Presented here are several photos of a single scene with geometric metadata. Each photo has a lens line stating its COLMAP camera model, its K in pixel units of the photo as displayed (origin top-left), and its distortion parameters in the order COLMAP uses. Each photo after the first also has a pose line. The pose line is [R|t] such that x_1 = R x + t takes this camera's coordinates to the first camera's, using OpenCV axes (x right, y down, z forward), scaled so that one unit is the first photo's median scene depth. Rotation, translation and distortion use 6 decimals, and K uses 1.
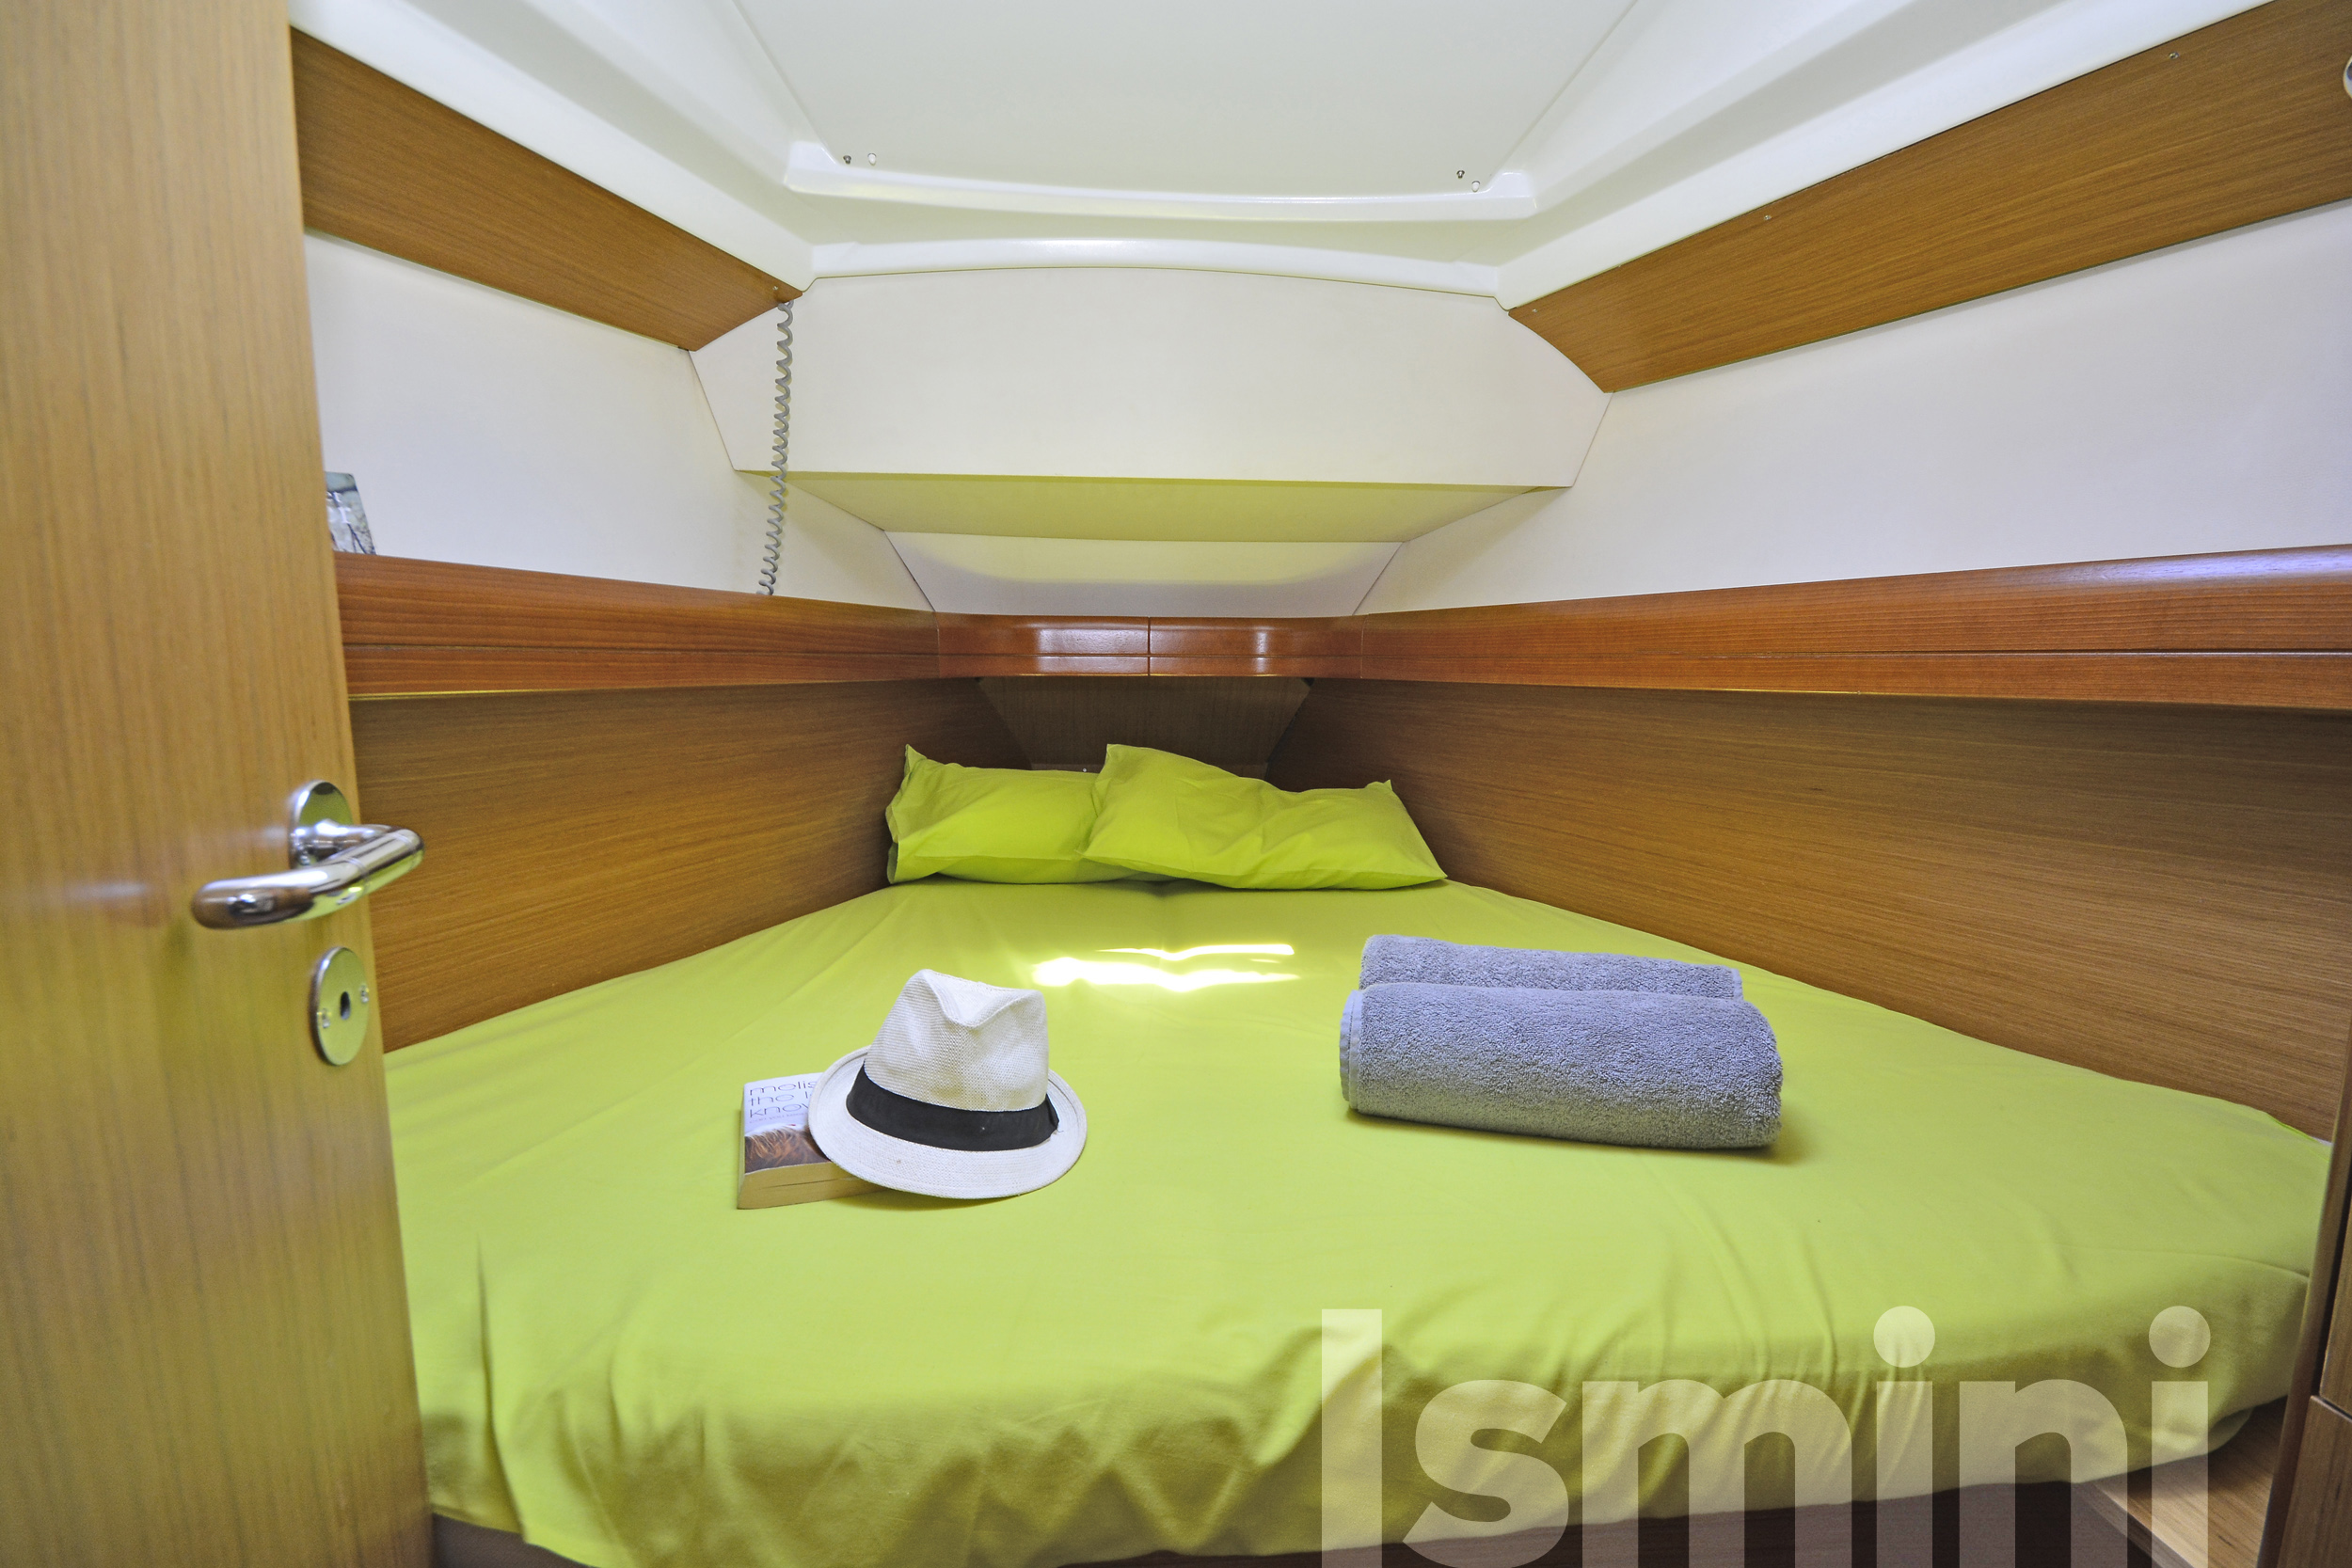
lens RADIAL K [[1044.9, 0, 1157.3], [0, 1044.9, 782.5], [0, 0, 1]] dist [0.008025, -0.012001]
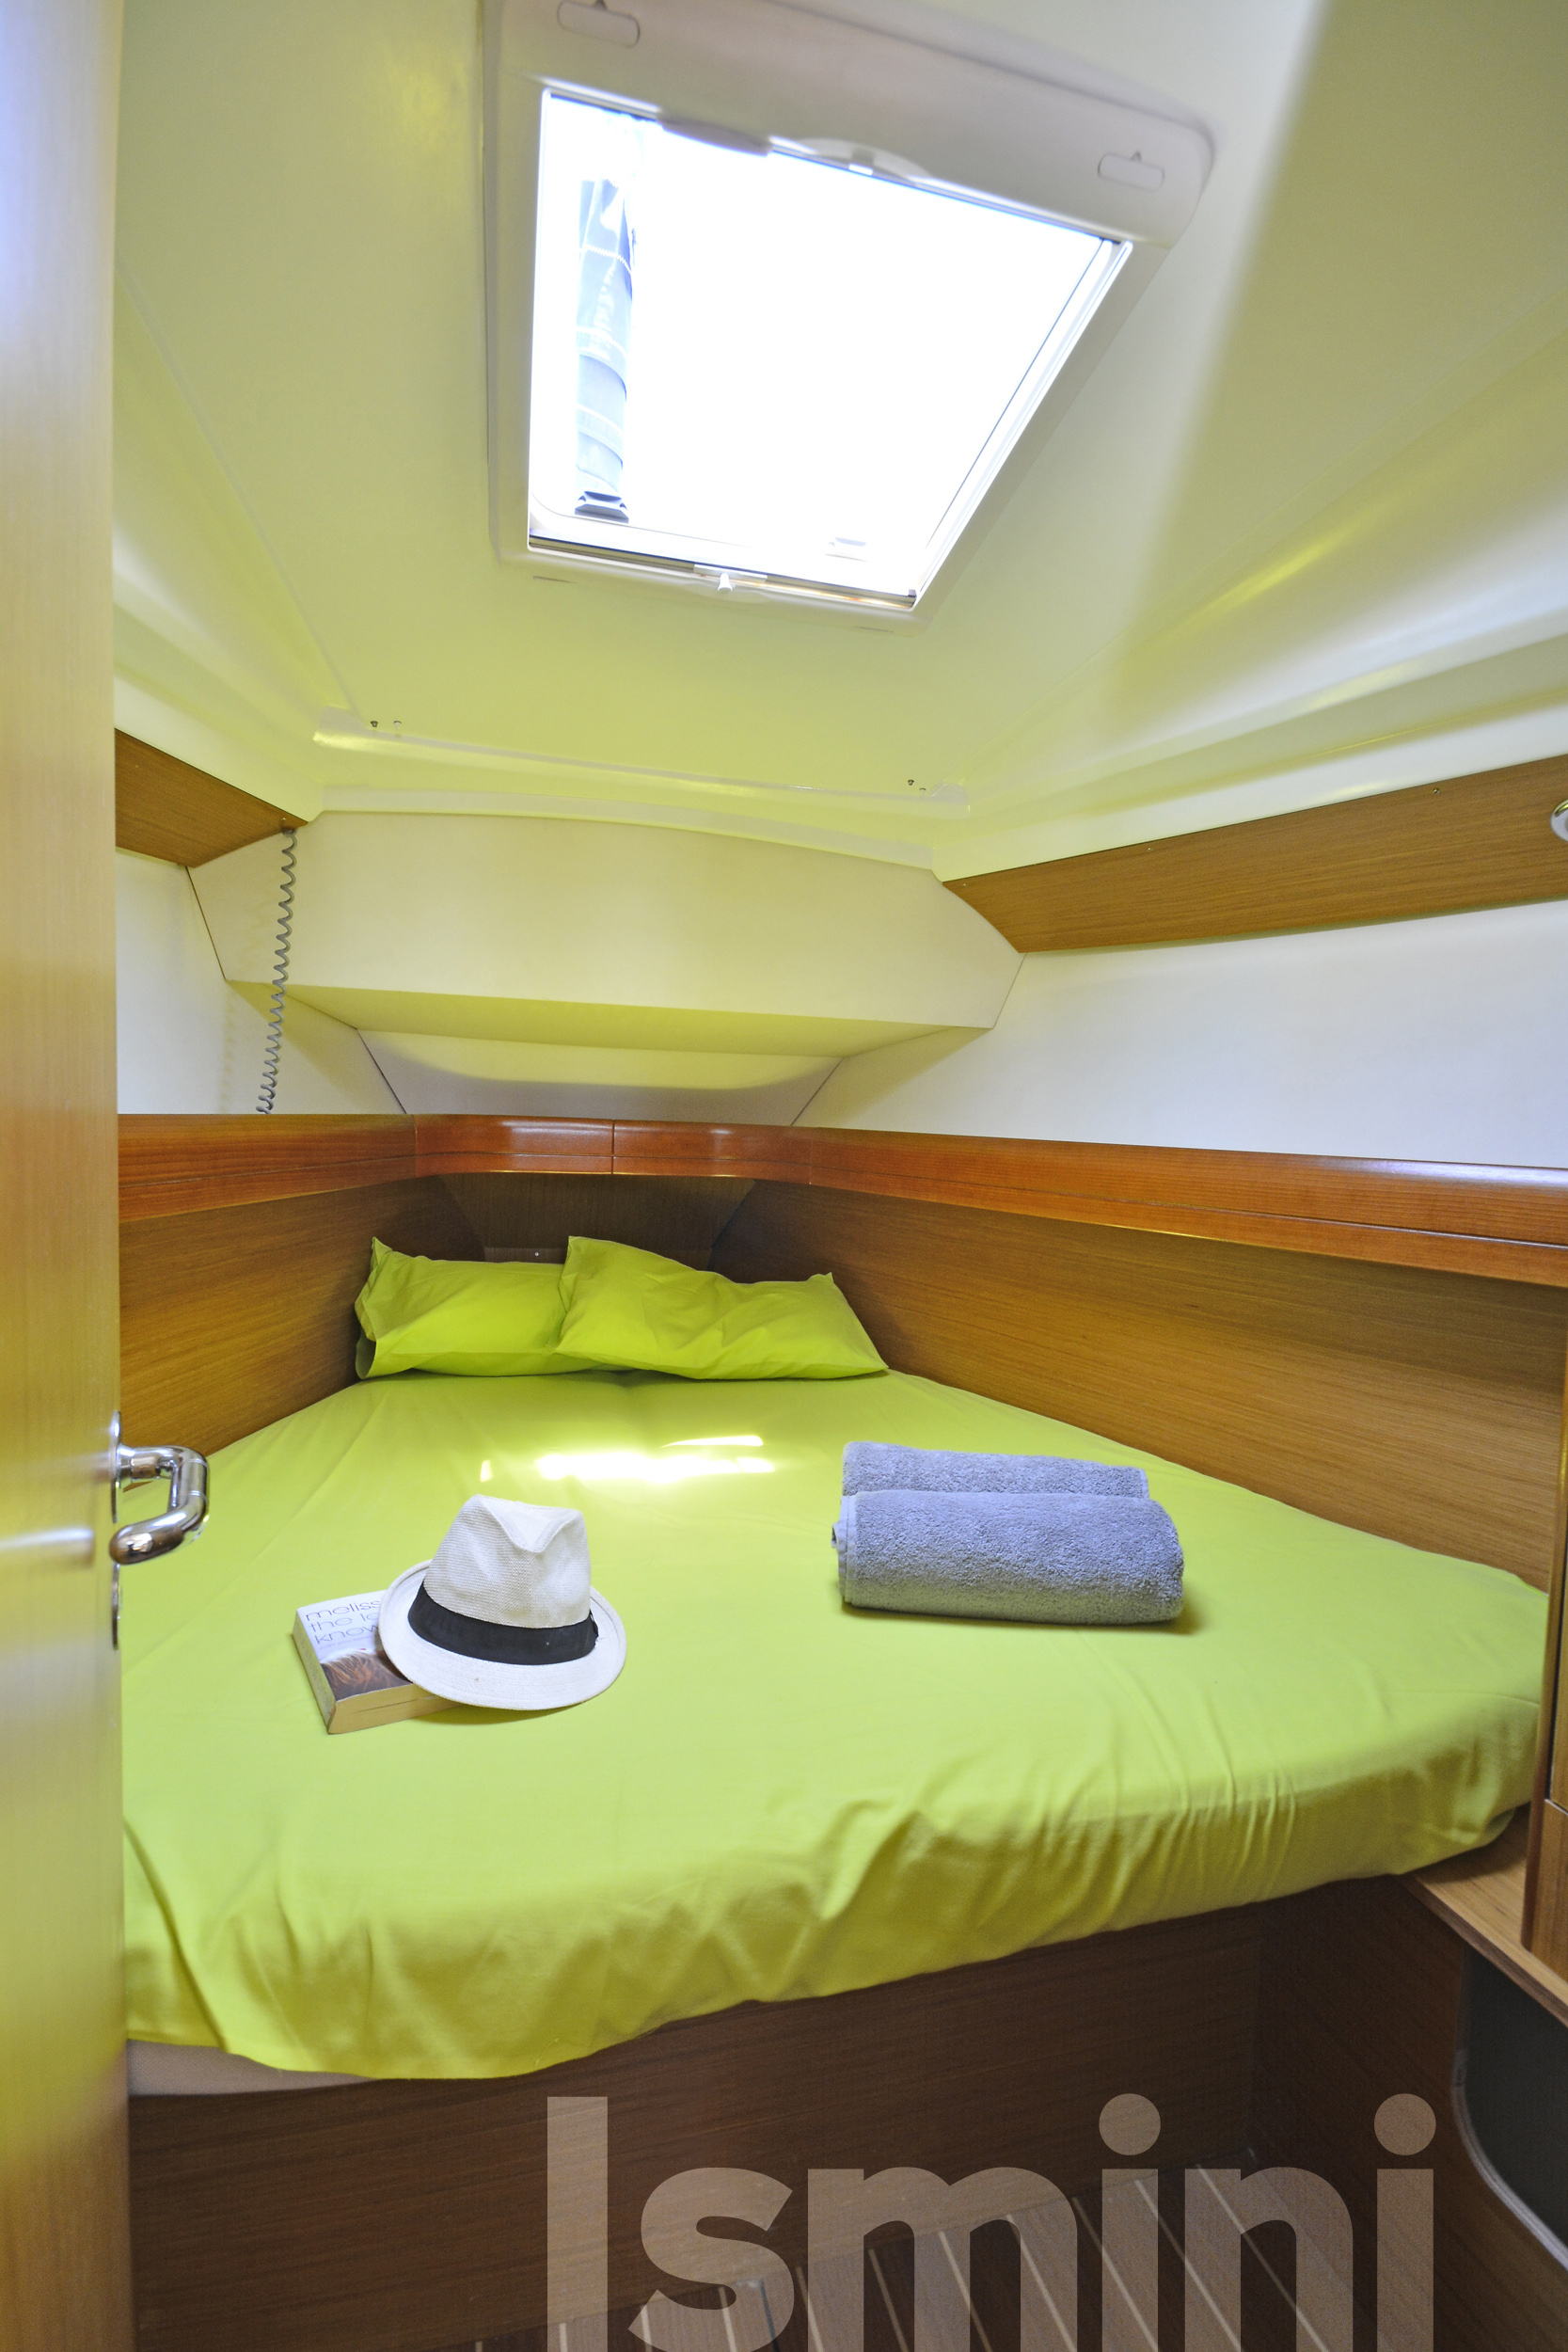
lens RADIAL K [[1044.9, 0, 744.9], [0, 1044.9, 1162.0], [0, 0, 1]] dist [0.008025, -0.012001]
pose [[0.984246, 0.020776, 0.175579, -0.150765], [-0.009327, 0.997791, -0.065780, -0.109428], [-0.176558, 0.063106, 0.982265, -0.174470]]
